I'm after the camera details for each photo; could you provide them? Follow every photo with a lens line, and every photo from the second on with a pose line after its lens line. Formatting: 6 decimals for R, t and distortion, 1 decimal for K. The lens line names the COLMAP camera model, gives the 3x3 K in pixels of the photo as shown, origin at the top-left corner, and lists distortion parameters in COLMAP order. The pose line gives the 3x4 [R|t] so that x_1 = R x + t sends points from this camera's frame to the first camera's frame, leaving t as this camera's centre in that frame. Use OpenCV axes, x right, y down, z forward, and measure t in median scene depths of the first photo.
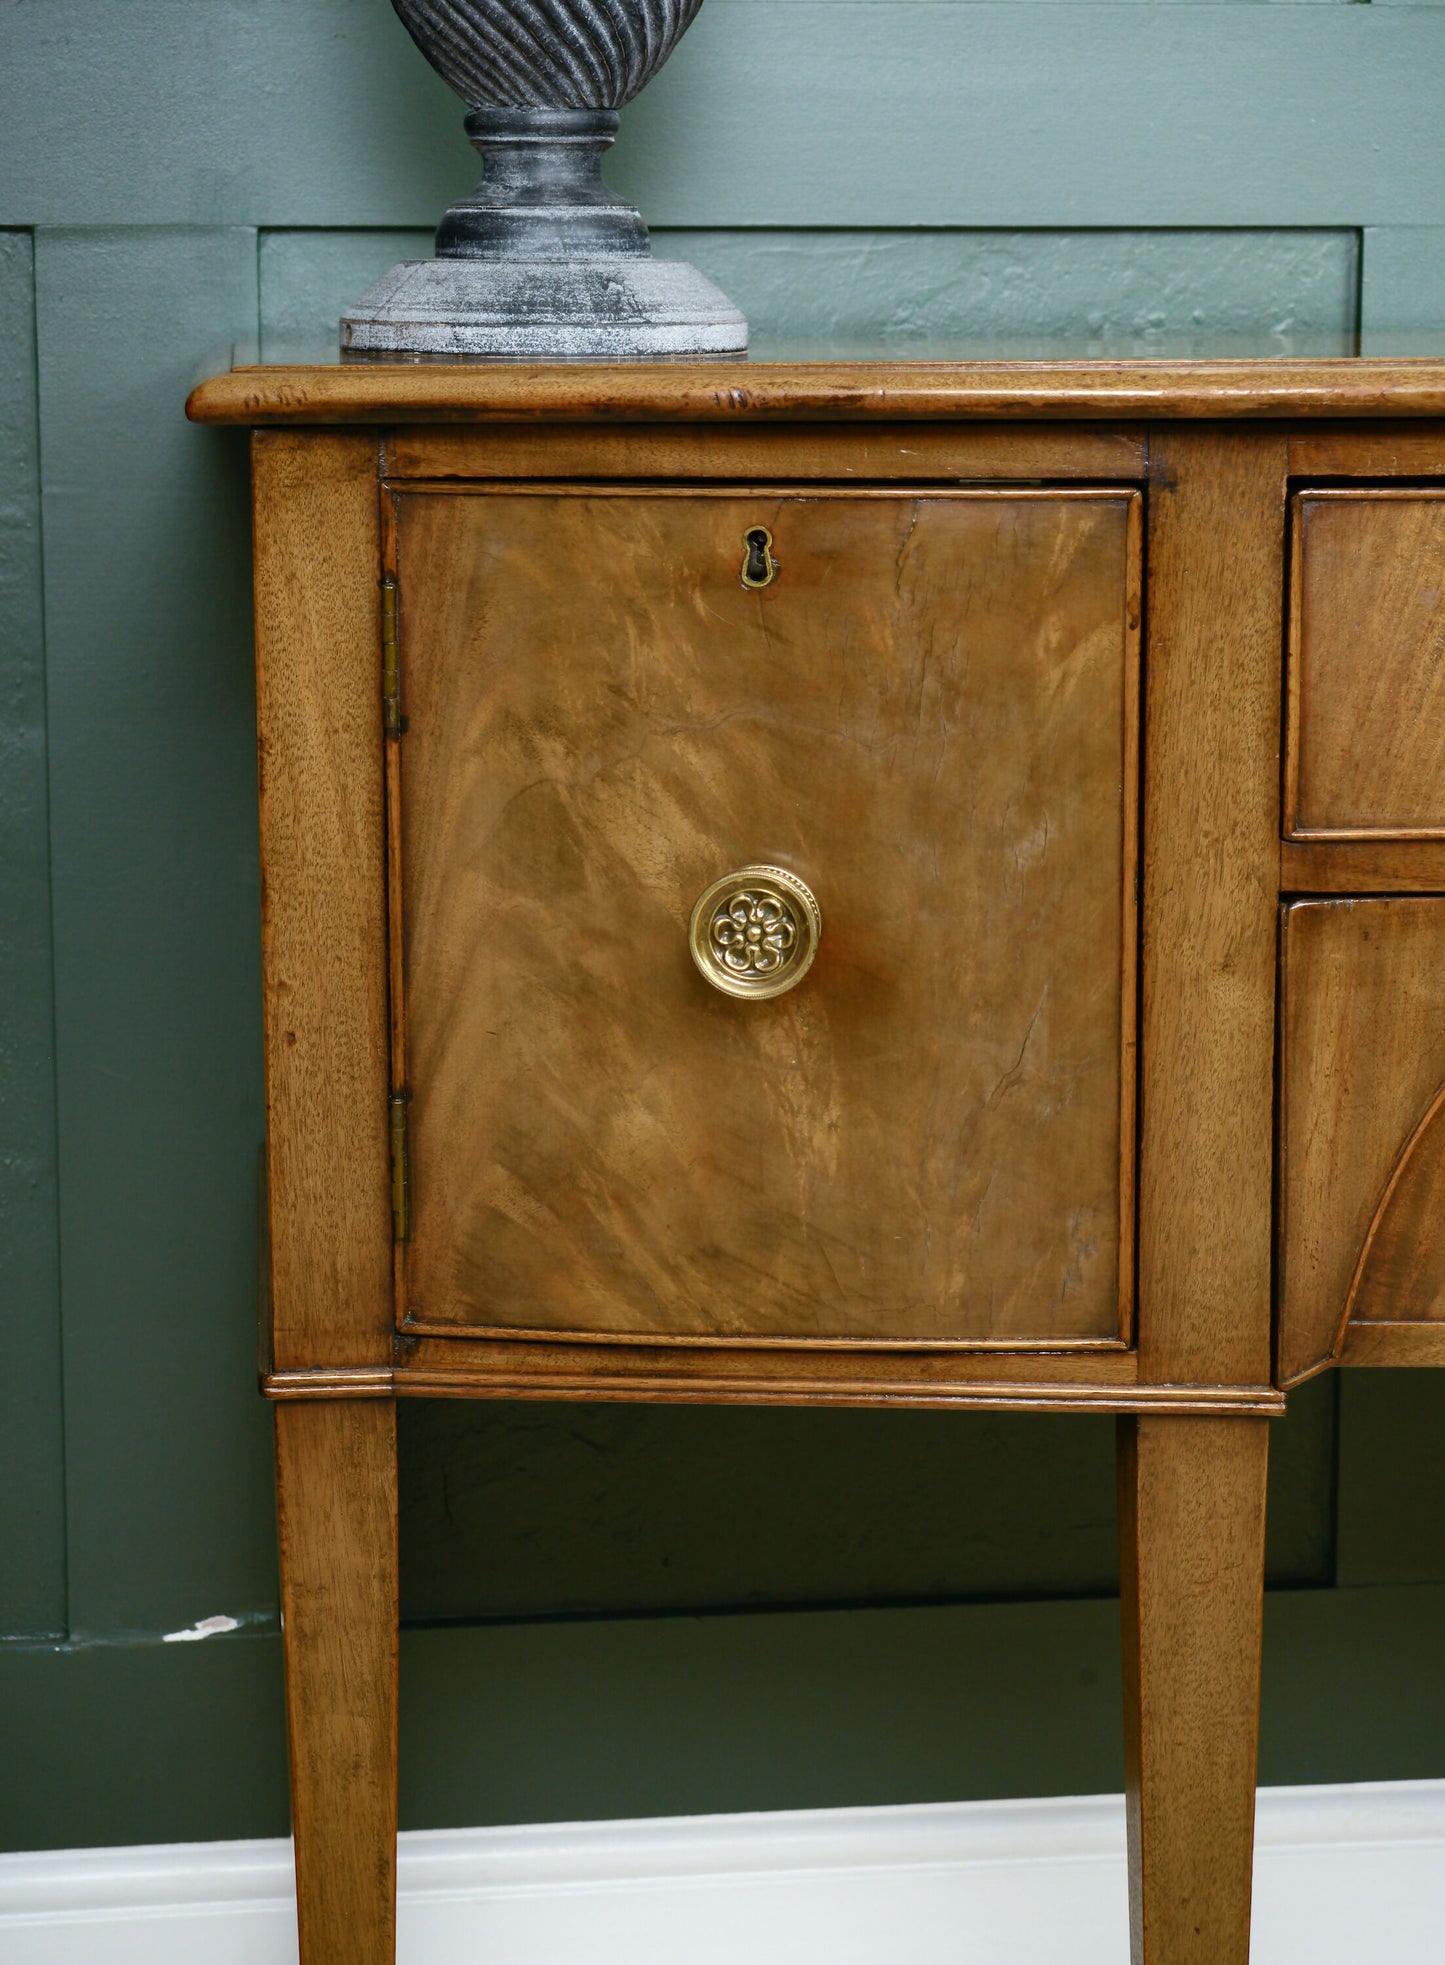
lens RADIAL K [[4121.3, 0, 741.2], [0, 4121.3, 881.8], [0, 0, 1]] dist [0.057679, 0.000000]
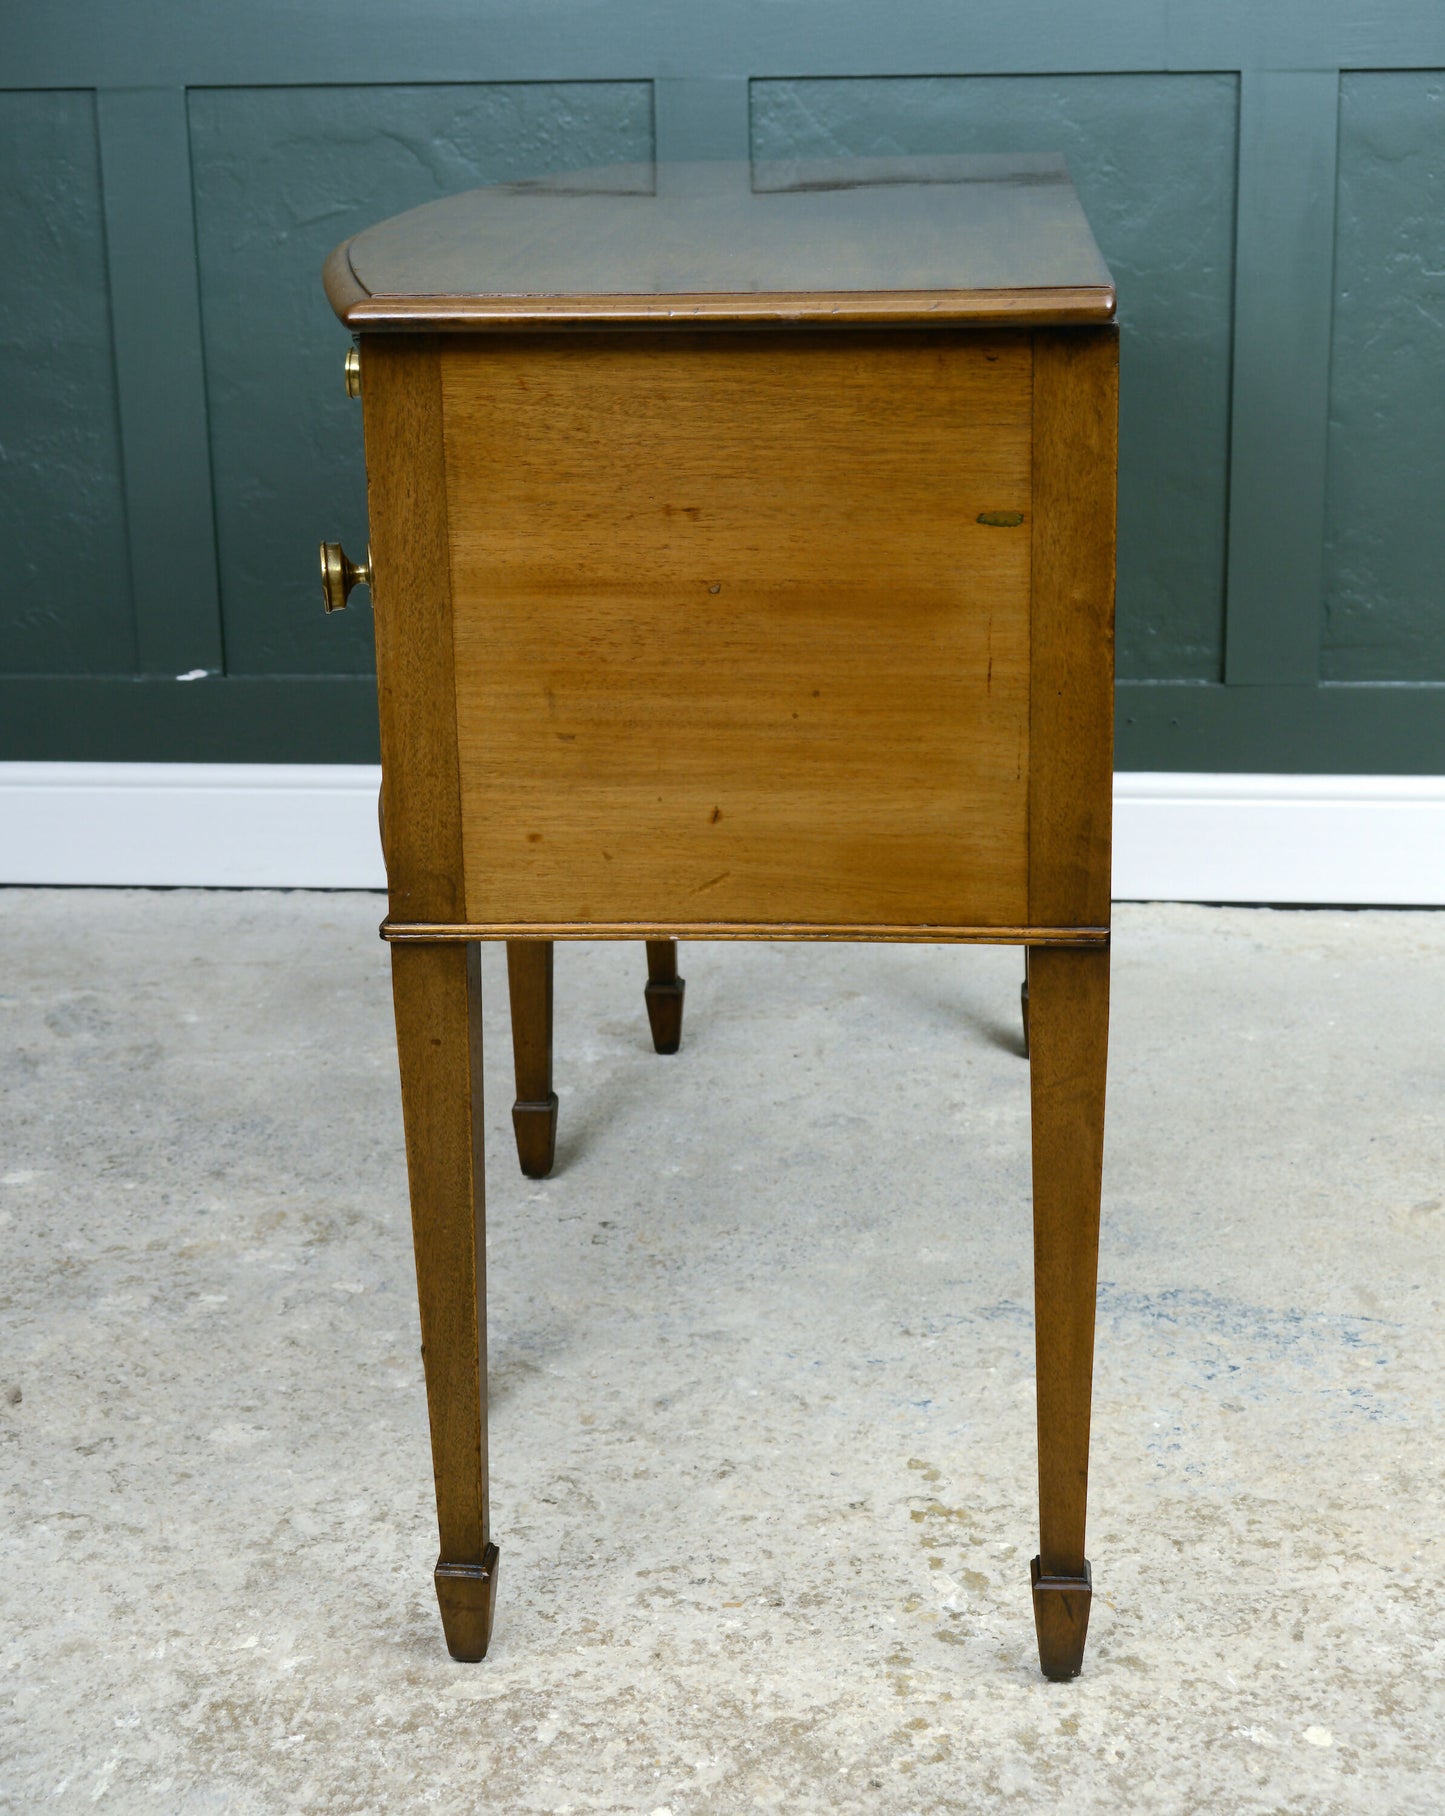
lens RADIAL K [[3004.8, 0, 725.9], [0, 3004.8, 768.0], [0, 0, 1]] dist [0.005235, 0.000000]
pose [[0.969836, 0.047380, -0.239111, 0.789220], [-0.016020, 0.991196, 0.131428, -0.001464], [0.243233, -0.123633, 0.962056, -0.823059]]
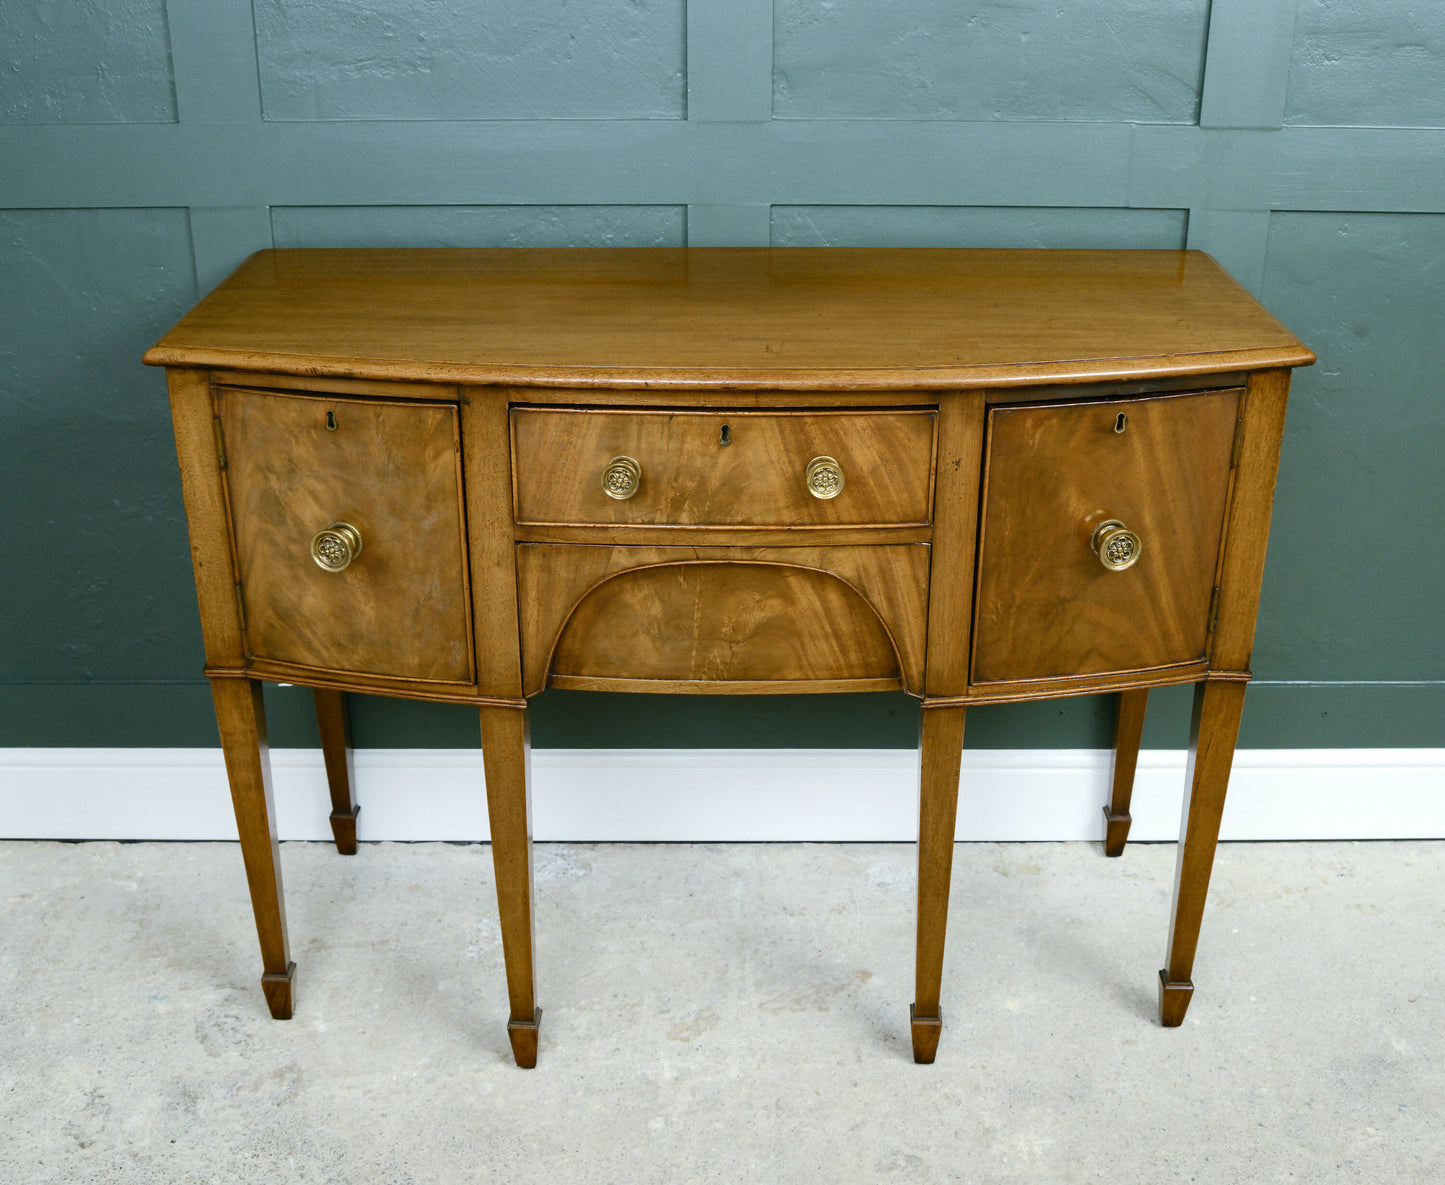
lens RADIAL K [[1710.4, 0, 726.4], [0, 1710.4, 592.7], [0, 0, 1]] dist [-0.078337, 0.000000]
pose [[0.991878, 0.055173, -0.114603, 0.408416], [-0.021501, 0.960785, 0.276459, -0.289722], [0.125362, -0.271749, 0.954168, -0.117031]]
